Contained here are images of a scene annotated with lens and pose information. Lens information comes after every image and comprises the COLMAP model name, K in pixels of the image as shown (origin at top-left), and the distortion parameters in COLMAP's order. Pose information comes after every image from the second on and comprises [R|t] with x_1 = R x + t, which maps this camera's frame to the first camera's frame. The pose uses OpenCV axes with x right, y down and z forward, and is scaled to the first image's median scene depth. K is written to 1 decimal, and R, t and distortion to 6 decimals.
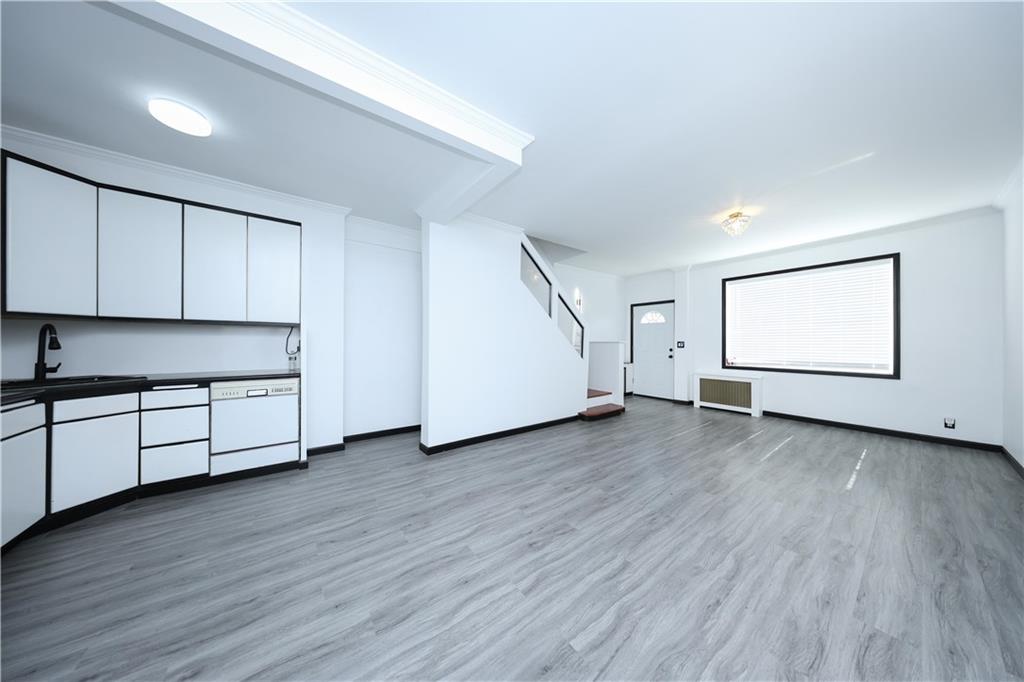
lens RADIAL K [[300.7, 0, 512.0], [0, 300.7, 341.8], [0, 0, 1]] dist [-0.004484, 0.000355]
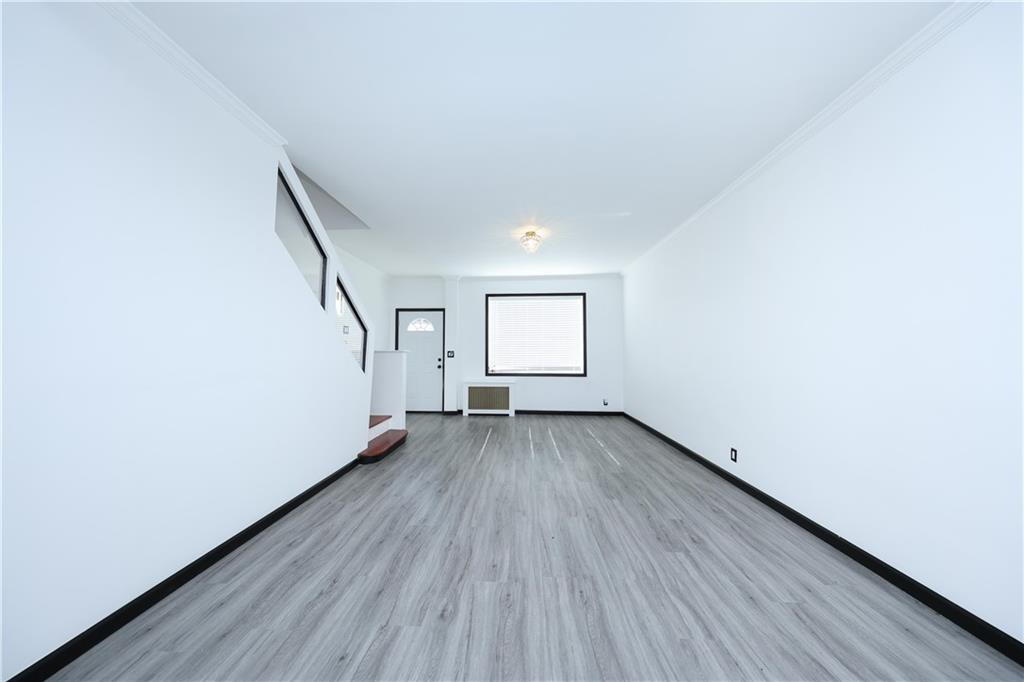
lens RADIAL K [[300.7, 0, 515.3], [0, 300.7, 340.7], [0, 0, 1]] dist [-0.004484, 0.000355]
pose [[0.632912, 0.030693, 0.773615, -0.097869], [-0.001823, 0.999270, -0.038155, 0.003757], [-0.774221, 0.022738, 0.632506, 0.305125]]
